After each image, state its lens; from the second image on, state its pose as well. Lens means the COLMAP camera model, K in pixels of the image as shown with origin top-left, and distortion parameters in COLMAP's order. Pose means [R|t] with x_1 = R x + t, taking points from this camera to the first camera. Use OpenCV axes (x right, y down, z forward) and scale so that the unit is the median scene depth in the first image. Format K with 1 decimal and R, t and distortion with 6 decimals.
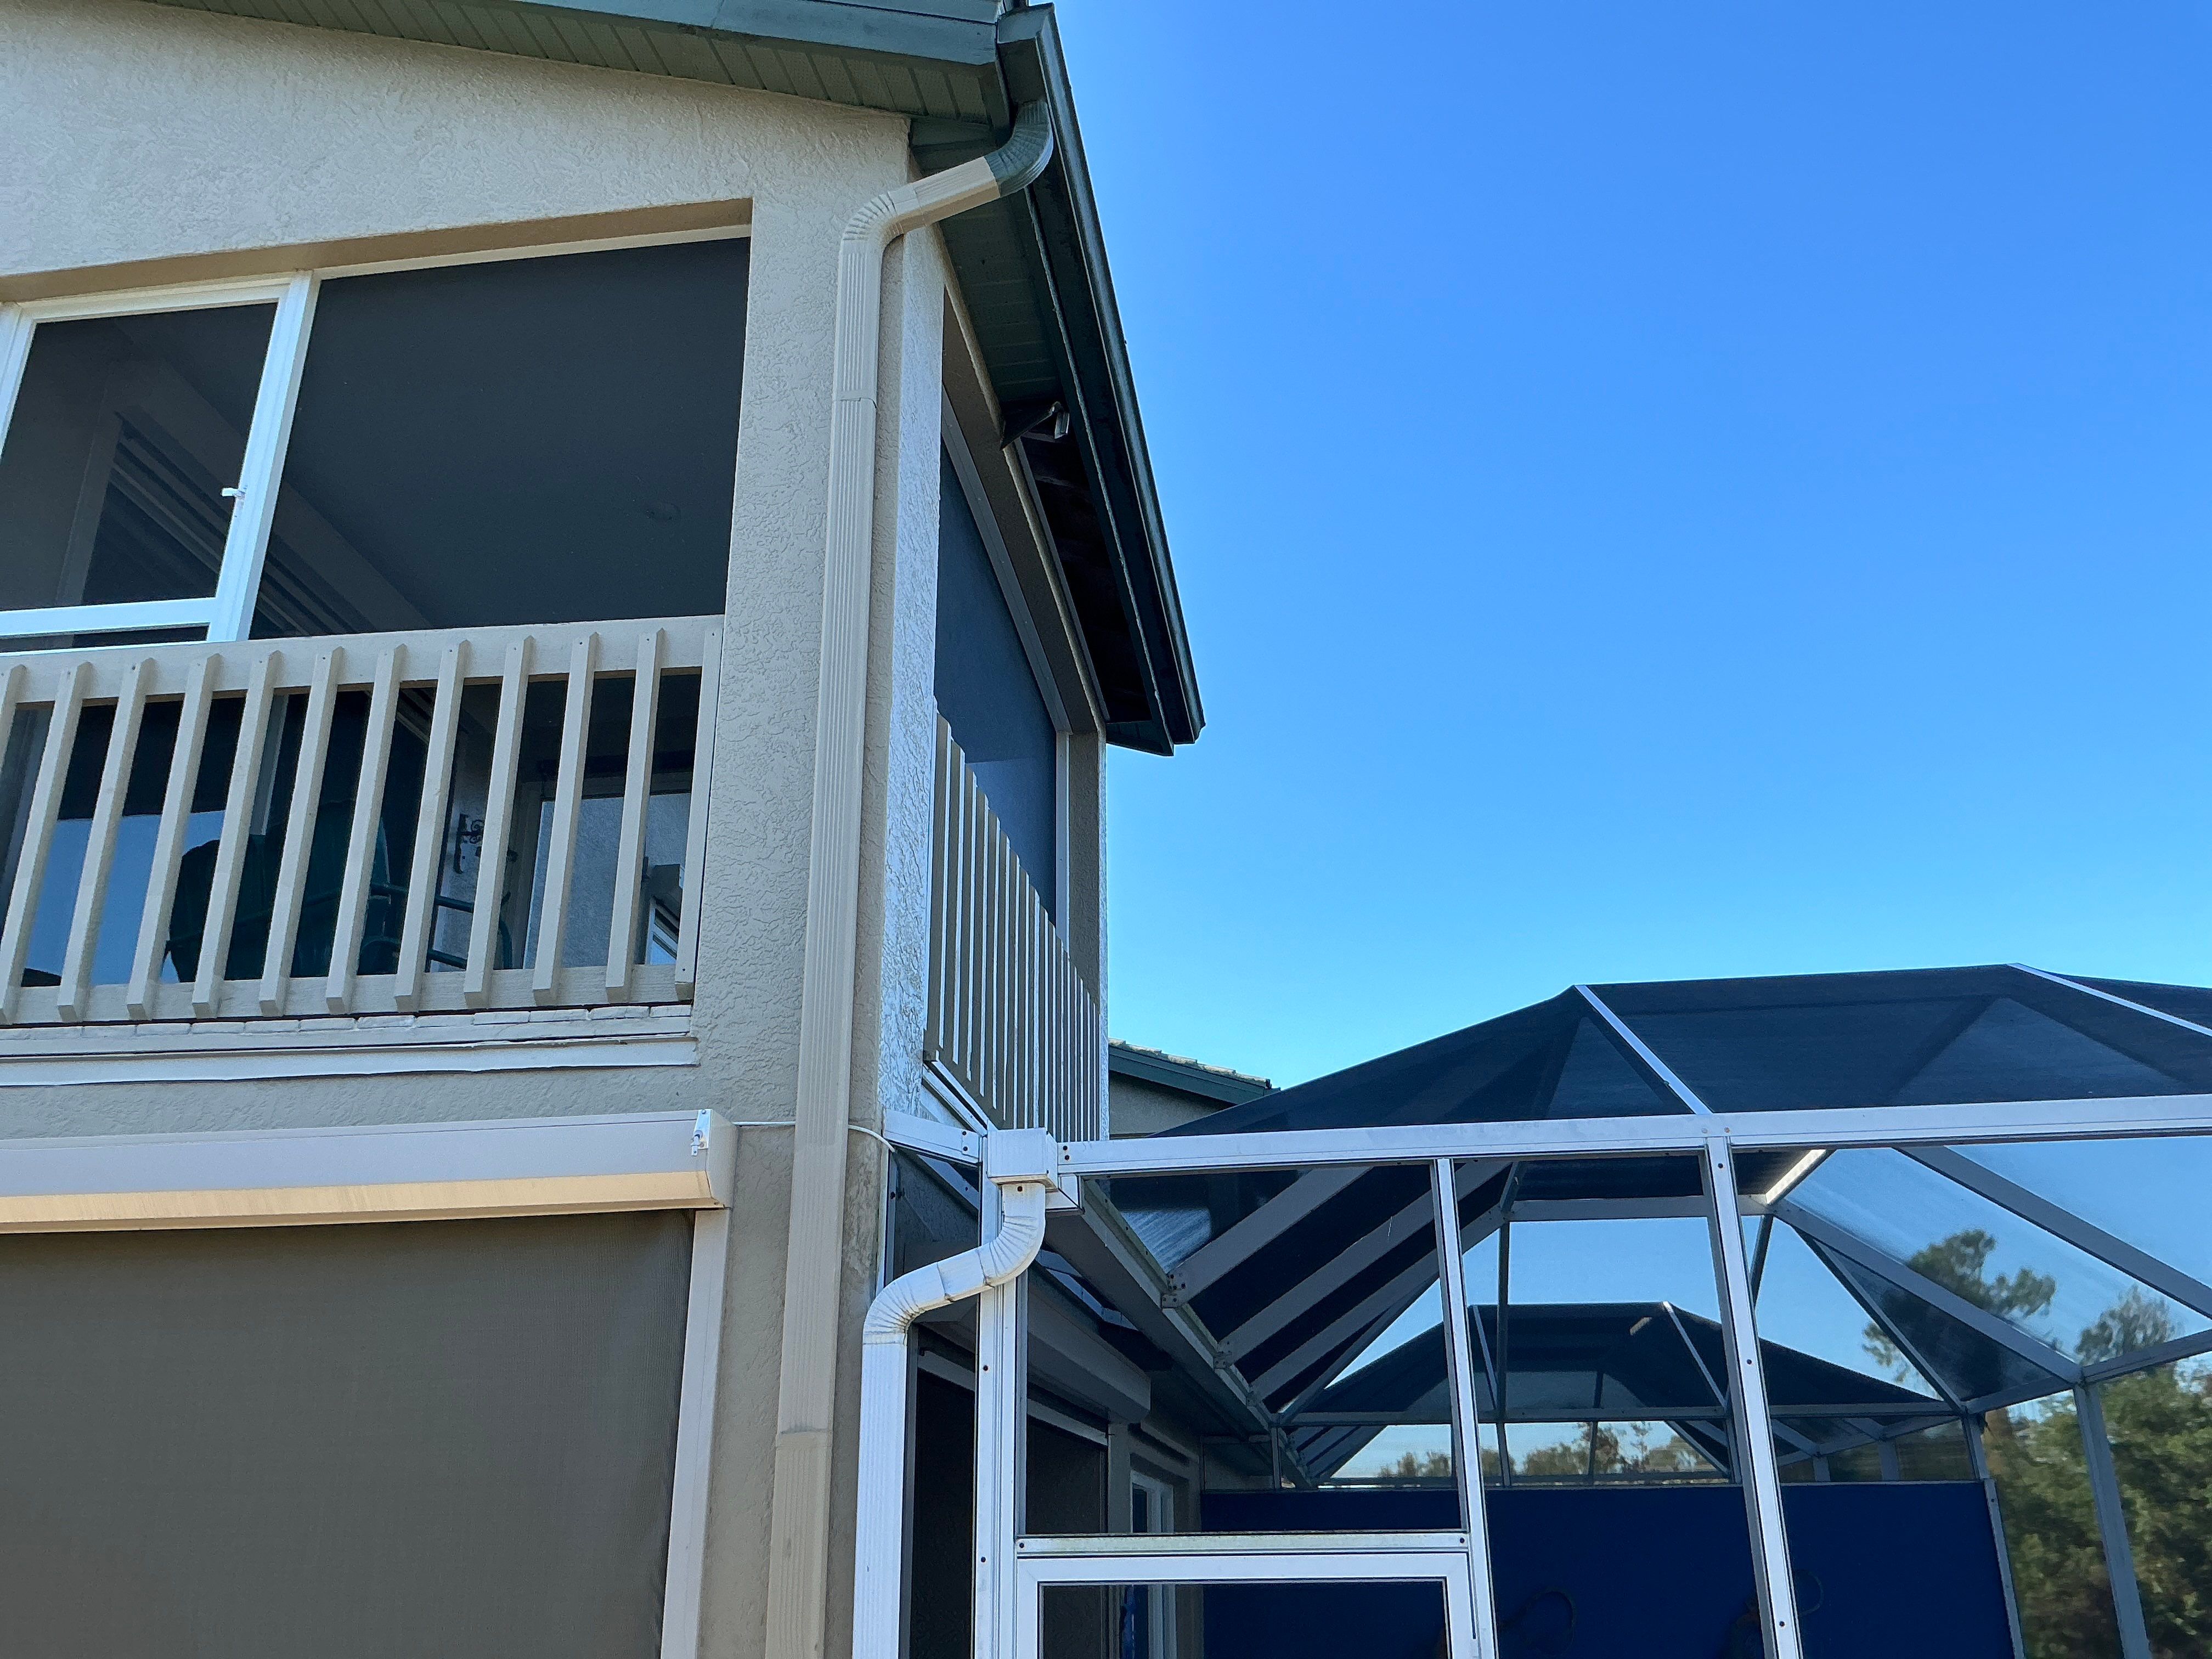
lens RADIAL K [[1861.8, 0, 1106.0], [0, 1861.8, 829.5], [0, 0, 1]] dist [0.011325, 0.001072]
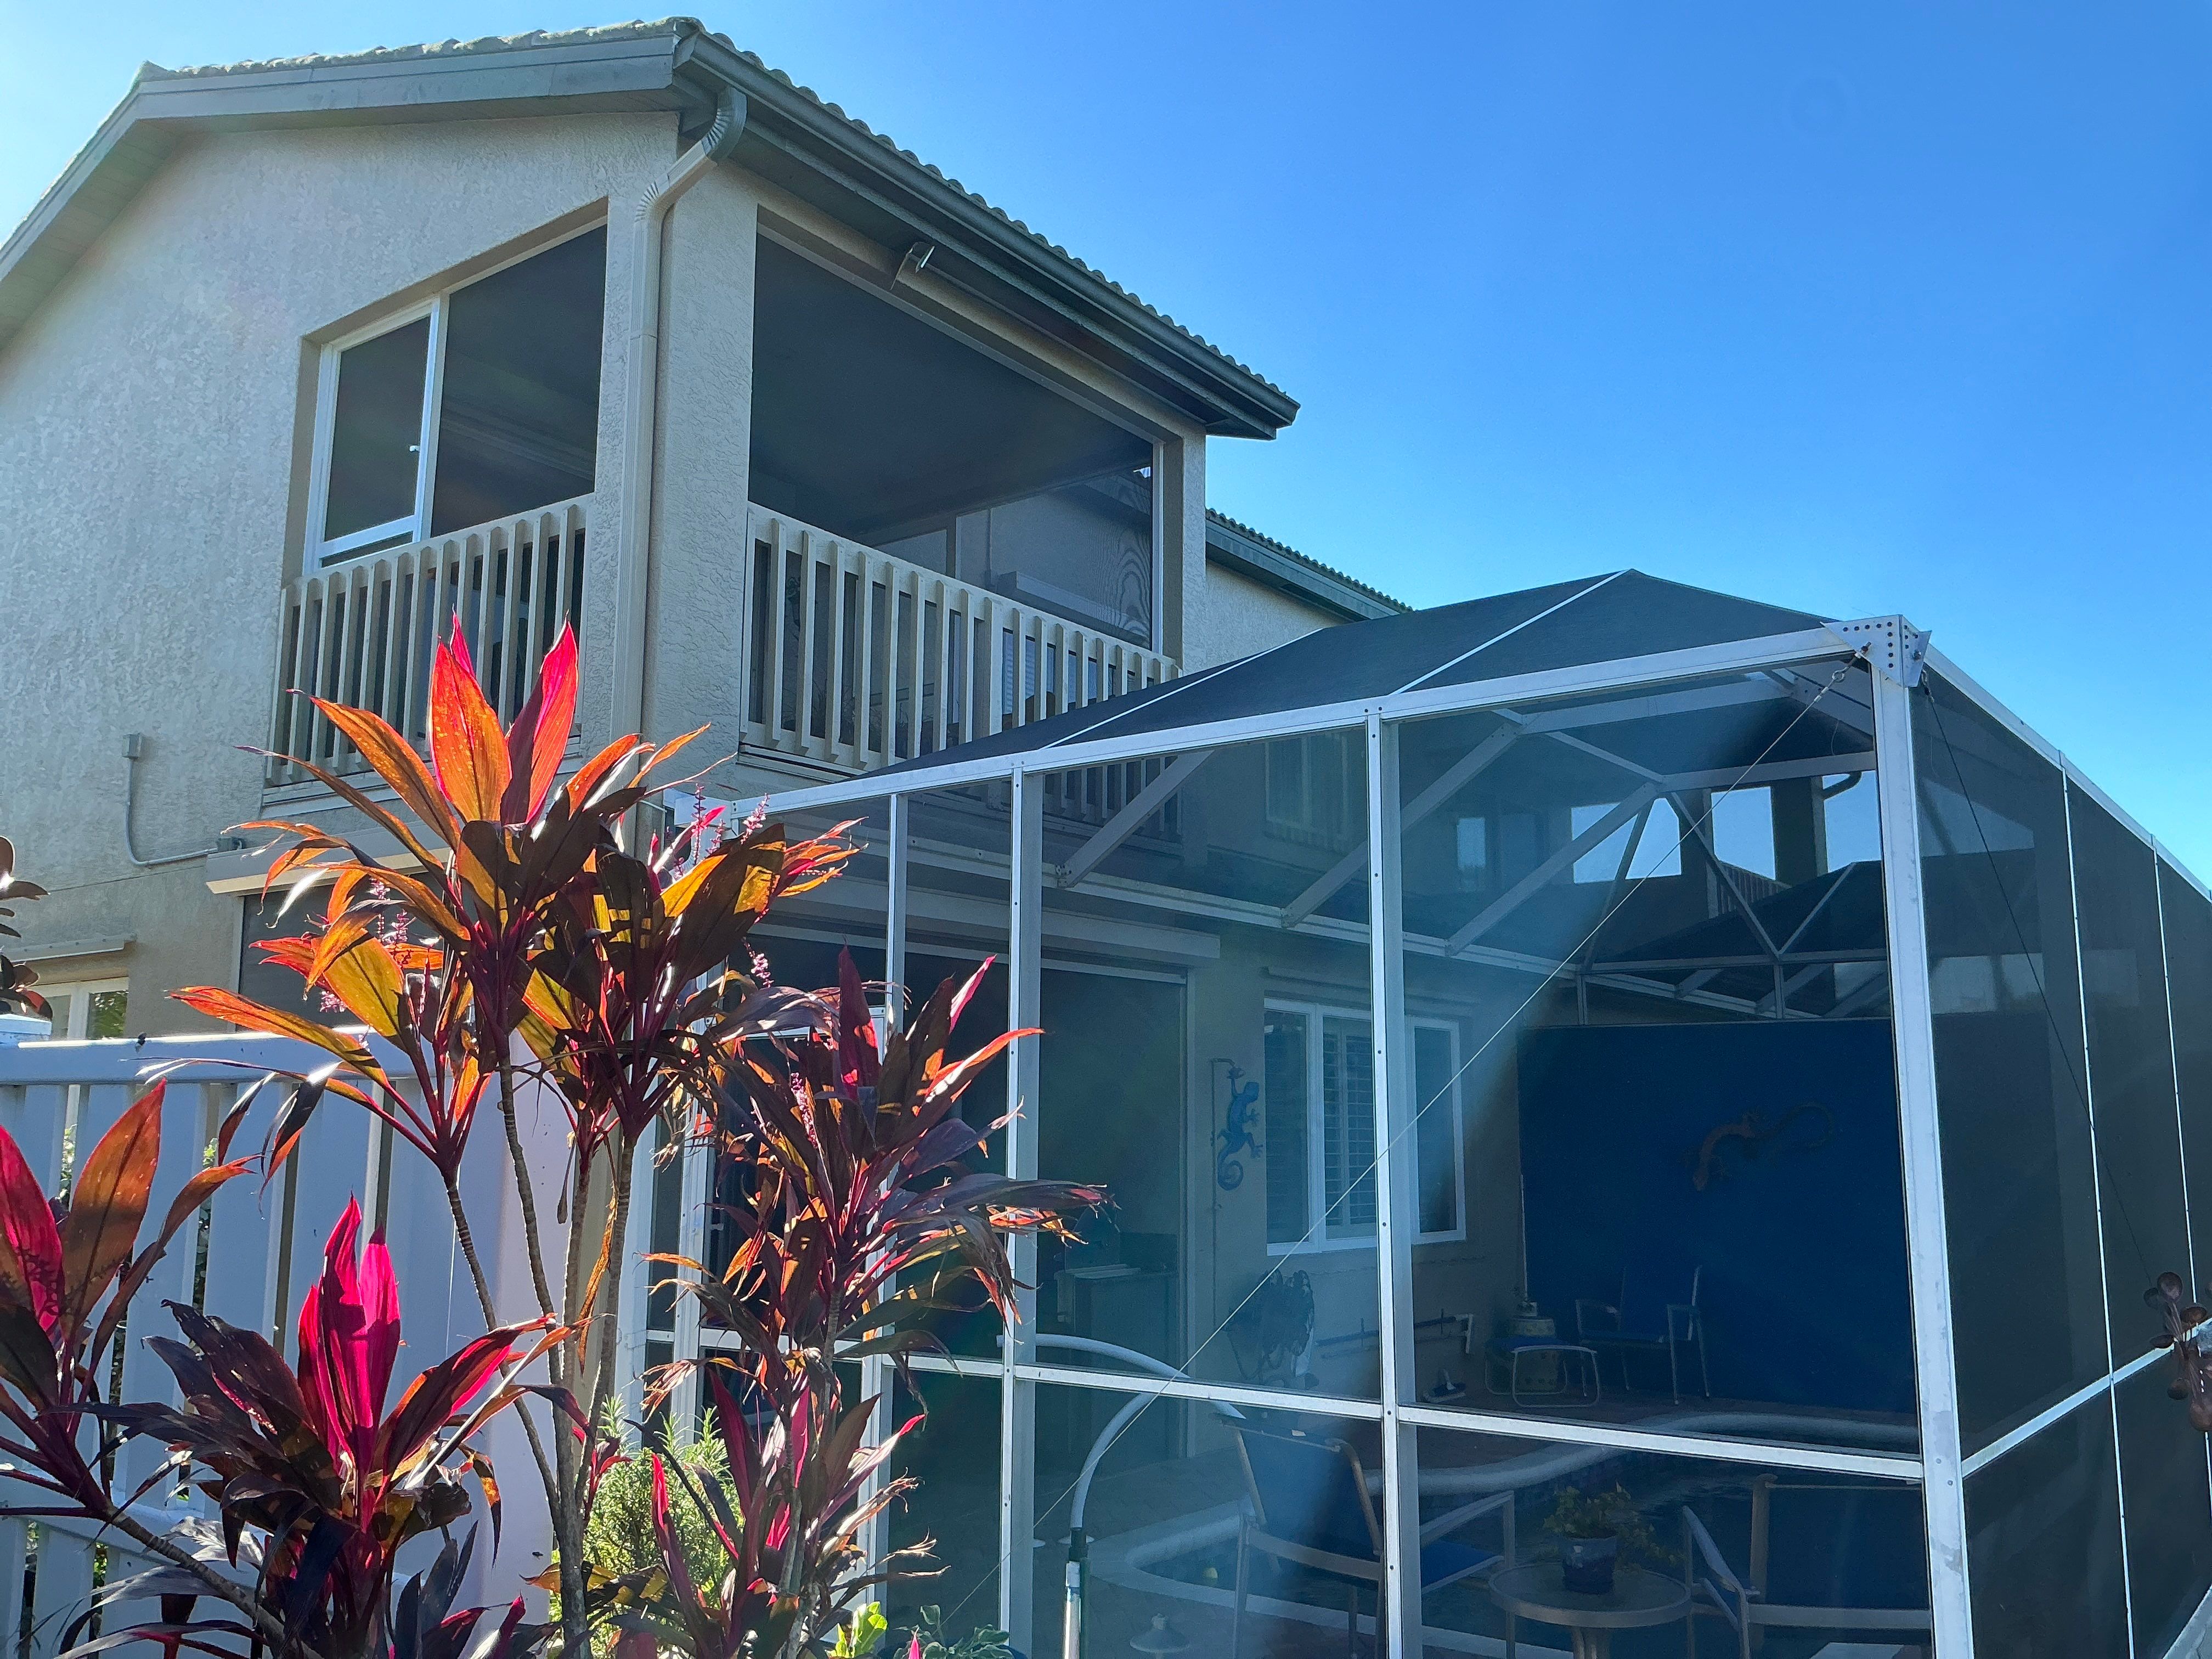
lens RADIAL K [[1847.9, 0, 1106.0], [0, 1847.9, 829.5], [0, 0, 1]] dist [0.002630, -0.015404]
pose [[0.877291, -0.065141, -0.475518, 0.846253], [0.164902, 0.971344, 0.171167, -0.029633], [0.450741, -0.228577, 0.862893, -0.226765]]
